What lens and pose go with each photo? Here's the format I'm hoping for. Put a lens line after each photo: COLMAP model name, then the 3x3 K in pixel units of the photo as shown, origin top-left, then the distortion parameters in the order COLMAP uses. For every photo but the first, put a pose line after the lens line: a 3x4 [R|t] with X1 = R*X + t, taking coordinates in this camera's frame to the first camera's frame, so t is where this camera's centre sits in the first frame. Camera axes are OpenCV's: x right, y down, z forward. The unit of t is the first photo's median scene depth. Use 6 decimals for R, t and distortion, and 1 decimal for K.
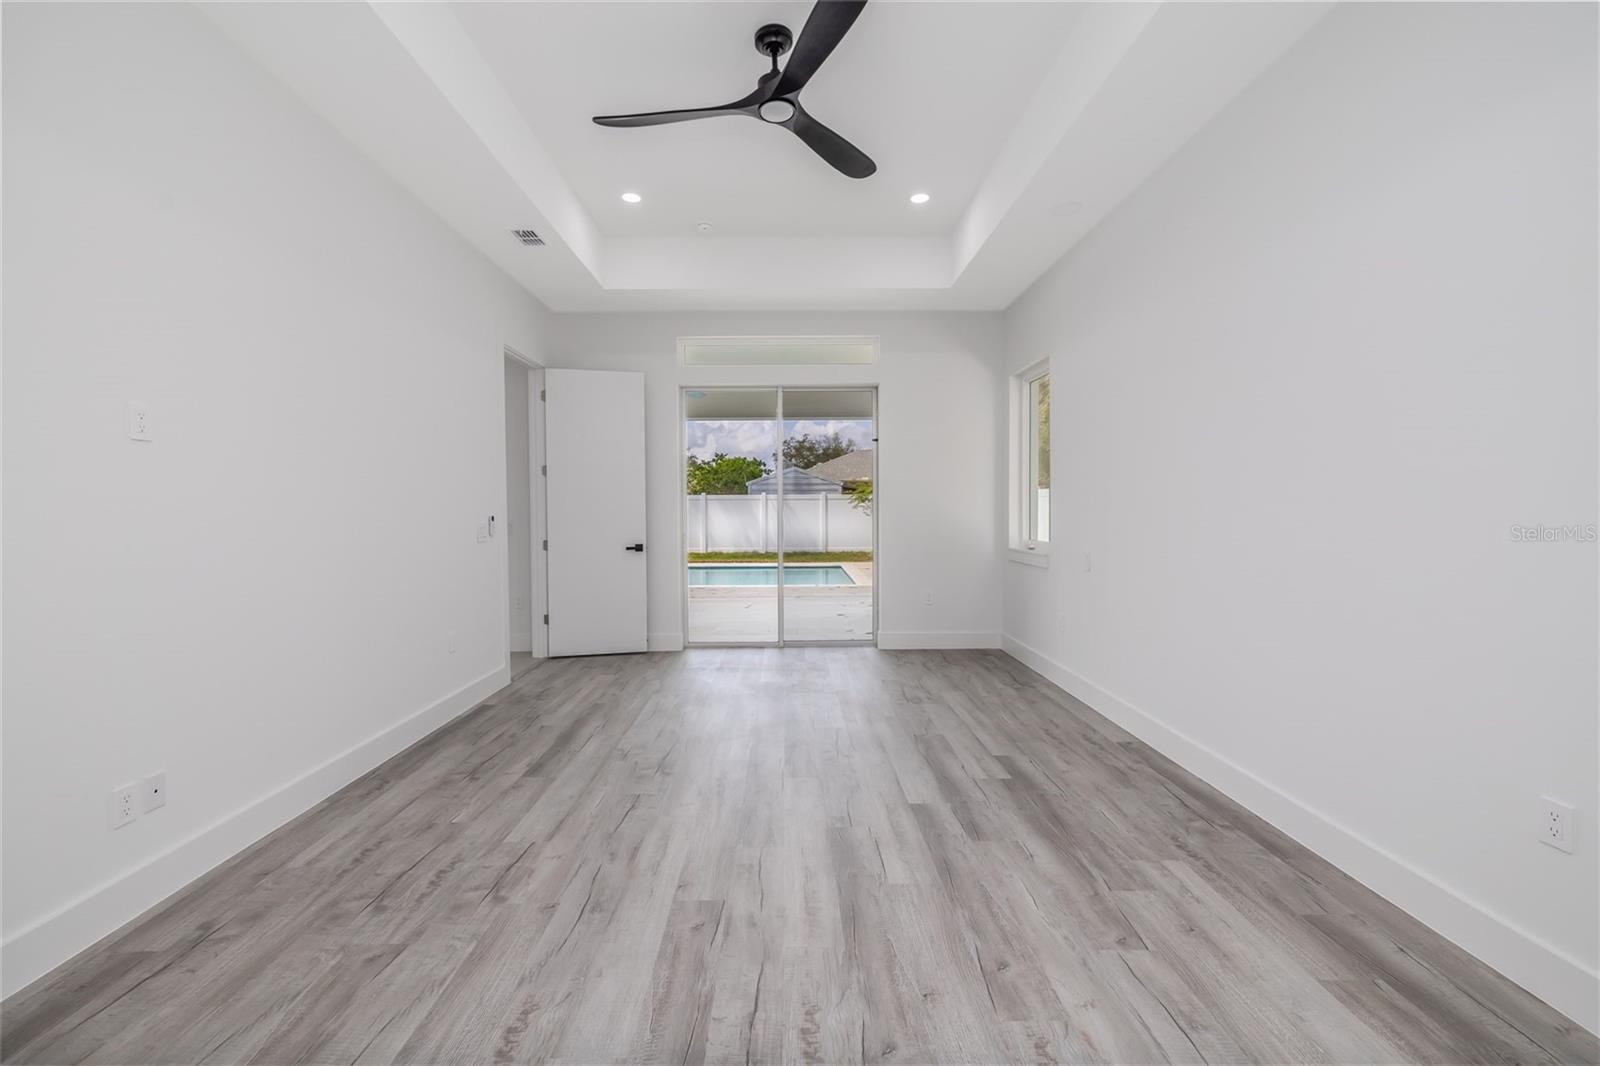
lens RADIAL K [[663.0, 0, 793.7], [0, 663.0, 526.9], [0, 0, 1]] dist [-0.000886, -0.000209]
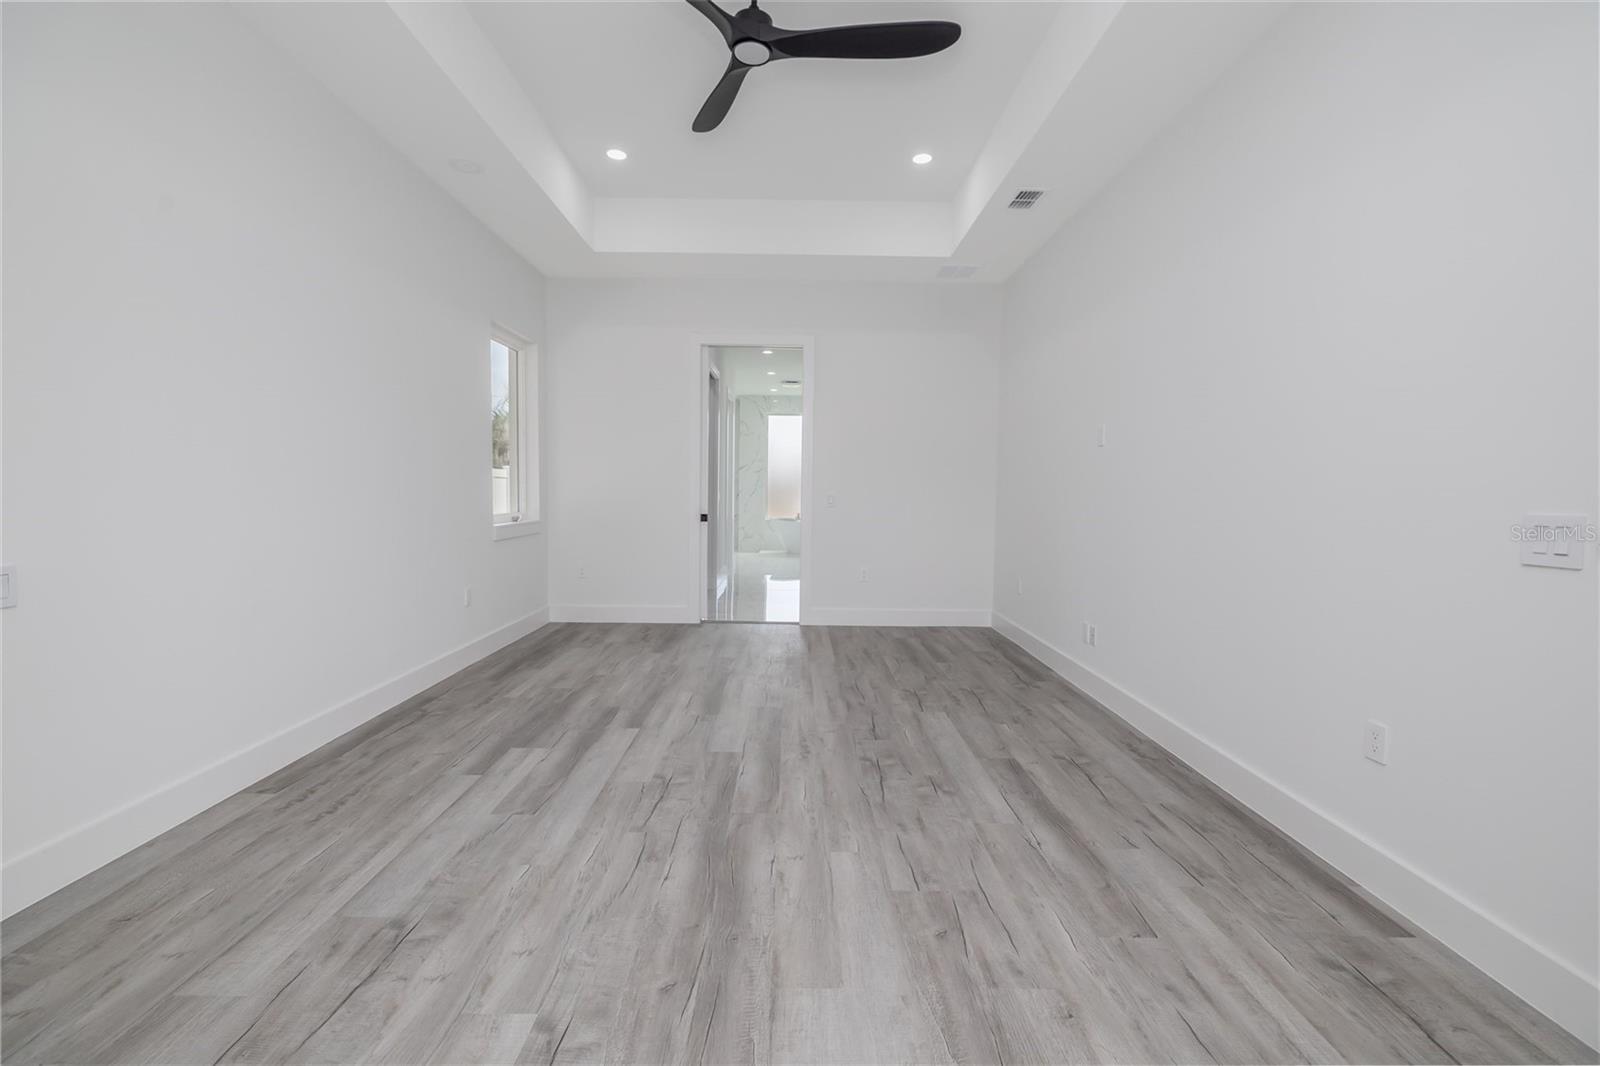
lens RADIAL K [[663.0, 0, 793.7], [0, 663.0, 526.9], [0, 0, 1]] dist [-0.000886, -0.000209]
pose [[-0.999910, -0.010056, 0.008891, -0.103046], [-0.009267, 0.996365, 0.084682, -0.039258], [-0.009711, 0.084592, -0.996368, 2.082610]]
